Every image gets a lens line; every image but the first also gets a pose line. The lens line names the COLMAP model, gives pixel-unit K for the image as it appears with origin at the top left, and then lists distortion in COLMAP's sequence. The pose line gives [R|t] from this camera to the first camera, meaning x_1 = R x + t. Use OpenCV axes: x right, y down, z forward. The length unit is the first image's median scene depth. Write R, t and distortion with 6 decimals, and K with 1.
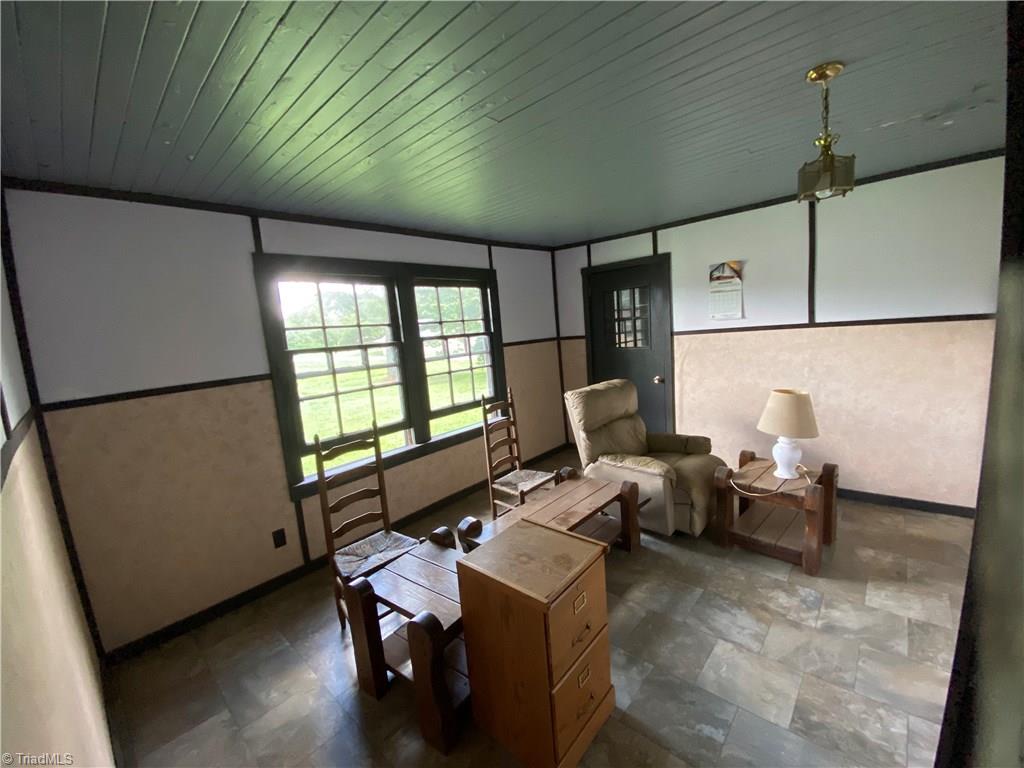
lens RADIAL K [[415.7, 0, 509.3], [0, 415.7, 386.0], [0, 0, 1]] dist [0.012757, -0.017430]
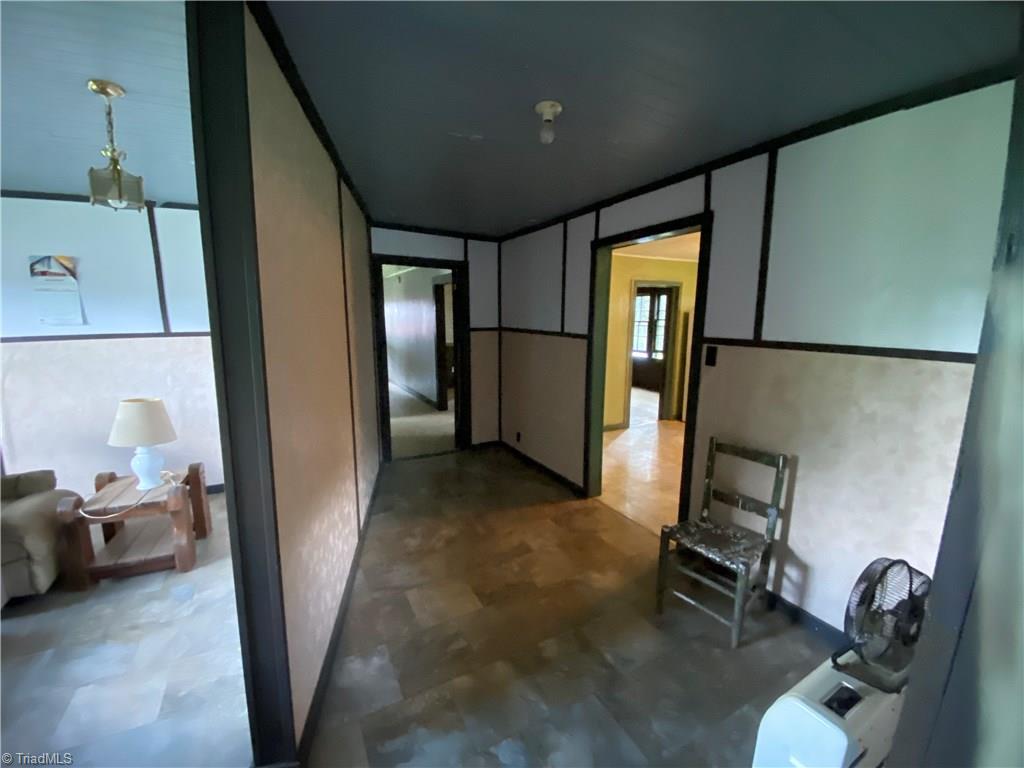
lens RADIAL K [[415.7, 0, 509.3], [0, 415.7, 386.0], [0, 0, 1]] dist [0.012757, -0.017430]
pose [[0.321780, -0.074148, 0.943907, 0.033595], [0.106695, 0.993418, 0.041665, 0.031086], [-0.940784, 0.087304, 0.327573, -0.130782]]
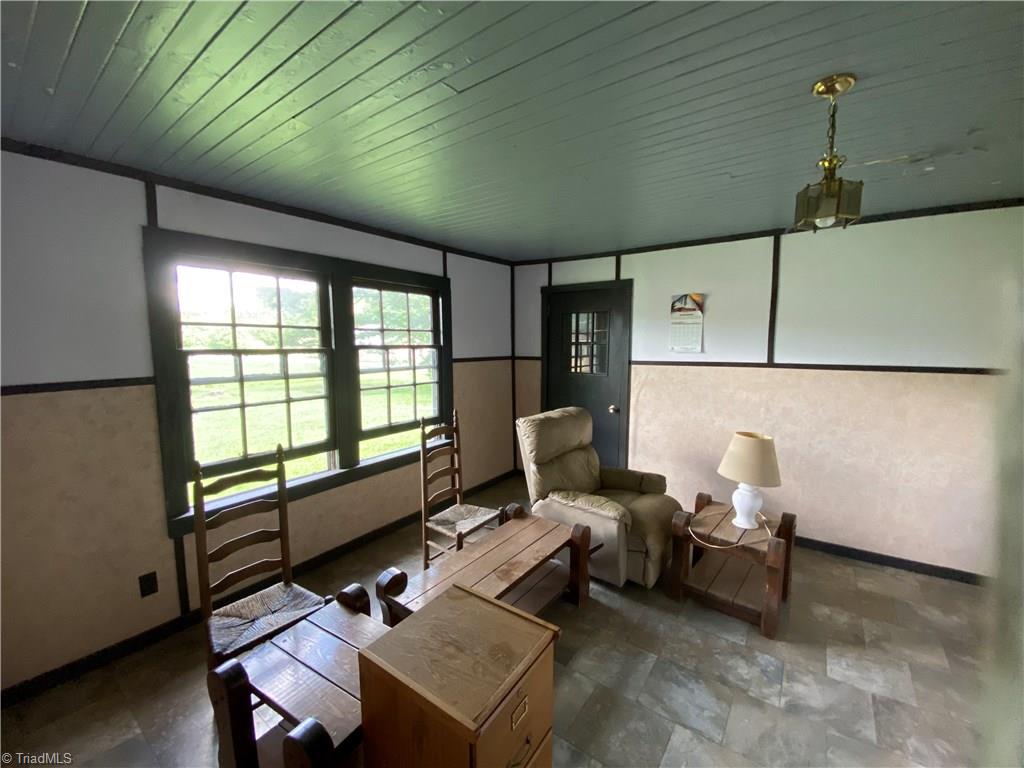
lens RADIAL K [[415.7, 0, 509.3], [0, 415.7, 386.0], [0, 0, 1]] dist [0.012757, -0.017430]
pose [[0.991026, 0.068874, 0.114557, 0.012205], [-0.064718, 0.997117, -0.039614, -0.023180], [-0.116955, 0.031845, 0.992627, 0.123725]]
